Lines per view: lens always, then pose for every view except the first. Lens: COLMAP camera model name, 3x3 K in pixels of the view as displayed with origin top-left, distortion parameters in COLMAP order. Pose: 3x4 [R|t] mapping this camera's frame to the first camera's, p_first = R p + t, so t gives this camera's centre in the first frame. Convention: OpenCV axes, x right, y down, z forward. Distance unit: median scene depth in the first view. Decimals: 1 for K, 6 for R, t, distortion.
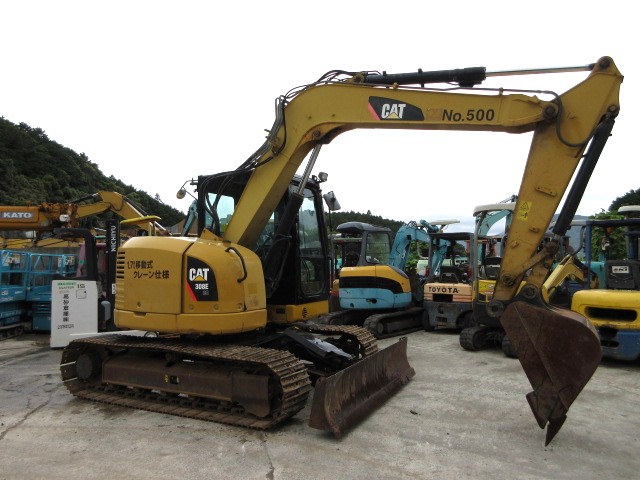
lens RADIAL K [[472.7, 0, 320.0], [0, 472.7, 240.0], [0, 0, 1]] dist [-0.005331, -0.006756]
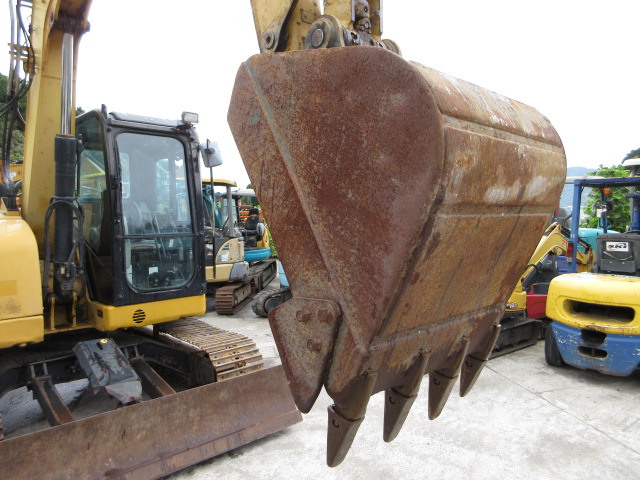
lens RADIAL K [[472.7, 0, 320.0], [0, 472.7, 240.0], [0, 0, 1]] dist [-0.005331, -0.006756]
pose [[0.999857, -0.003062, -0.016661, 0.185108], [0.004608, 0.995603, 0.093557, -0.018173], [0.016301, -0.093620, 0.995475, 0.259935]]
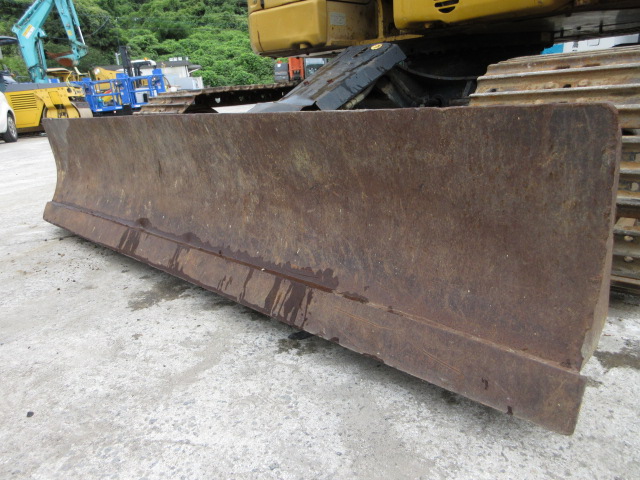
lens RADIAL K [[472.7, 0, 320.0], [0, 472.7, 240.0], [0, 0, 1]] dist [-0.005331, -0.006756]
pose [[0.046988, 0.313705, -0.948357, 0.232632], [0.117544, 0.941073, 0.317119, 0.159202], [0.991955, -0.126375, 0.007345, 0.723018]]
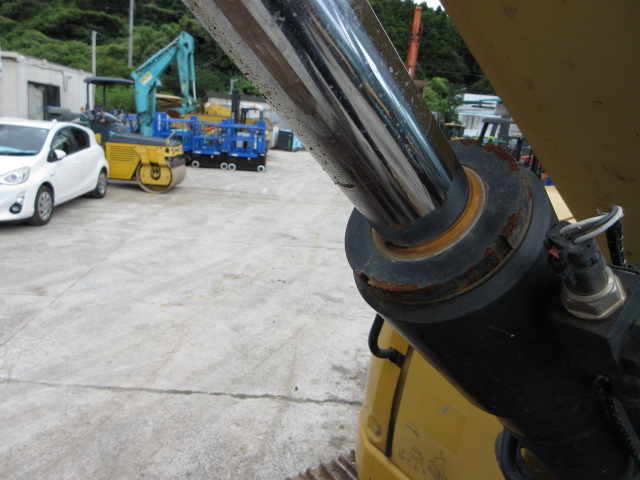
lens RADIAL K [[472.7, 0, 320.0], [0, 472.7, 240.0], [0, 0, 1]] dist [-0.005331, -0.006756]
pose [[-0.156168, 0.241541, -0.957742, 0.017277], [-0.051560, 0.966323, 0.252112, -0.035874], [0.986384, 0.088753, -0.138455, 0.697308]]
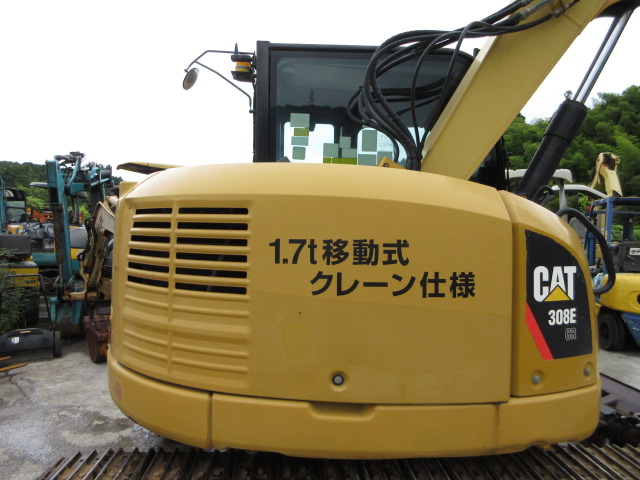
lens RADIAL K [[472.7, 0, 320.0], [0, 472.7, 240.0], [0, 0, 1]] dist [-0.005331, -0.006756]
pose [[0.860578, 0.014954, 0.509098, -0.382907], [-0.050887, 0.997092, 0.056732, 0.019394], [-0.506769, -0.074729, 0.858837, 0.515150]]
